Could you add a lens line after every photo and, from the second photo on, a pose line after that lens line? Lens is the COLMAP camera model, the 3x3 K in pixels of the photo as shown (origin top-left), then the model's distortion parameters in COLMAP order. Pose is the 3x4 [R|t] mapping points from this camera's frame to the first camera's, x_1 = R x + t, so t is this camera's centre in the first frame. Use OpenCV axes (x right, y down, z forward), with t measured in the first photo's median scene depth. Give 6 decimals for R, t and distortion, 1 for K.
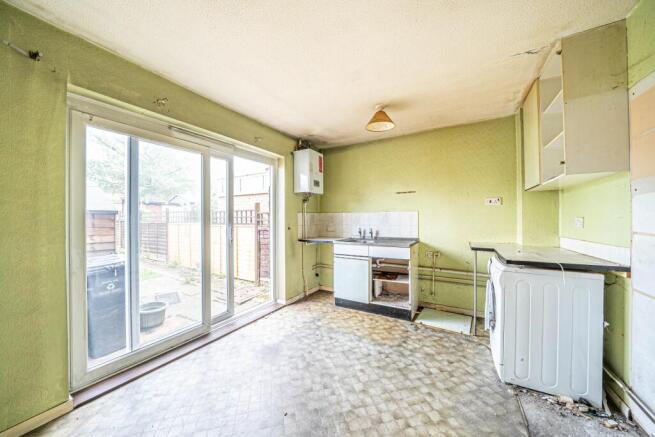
lens RADIAL K [[227.1, 0, 323.9], [0, 227.1, 217.6], [0, 0, 1]] dist [-0.018252, 0.000289]
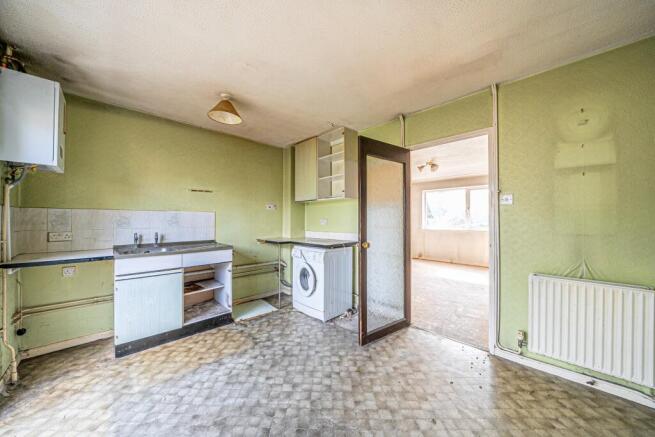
lens RADIAL K [[227.1, 0, 323.9], [0, 227.1, 217.6], [0, 0, 1]] dist [-0.018252, 0.000289]
pose [[0.267038, 0.009788, 0.963636, -0.514105], [-0.011416, 0.999910, -0.006992, -0.002592], [-0.963618, -0.009134, 0.267126, 0.381601]]
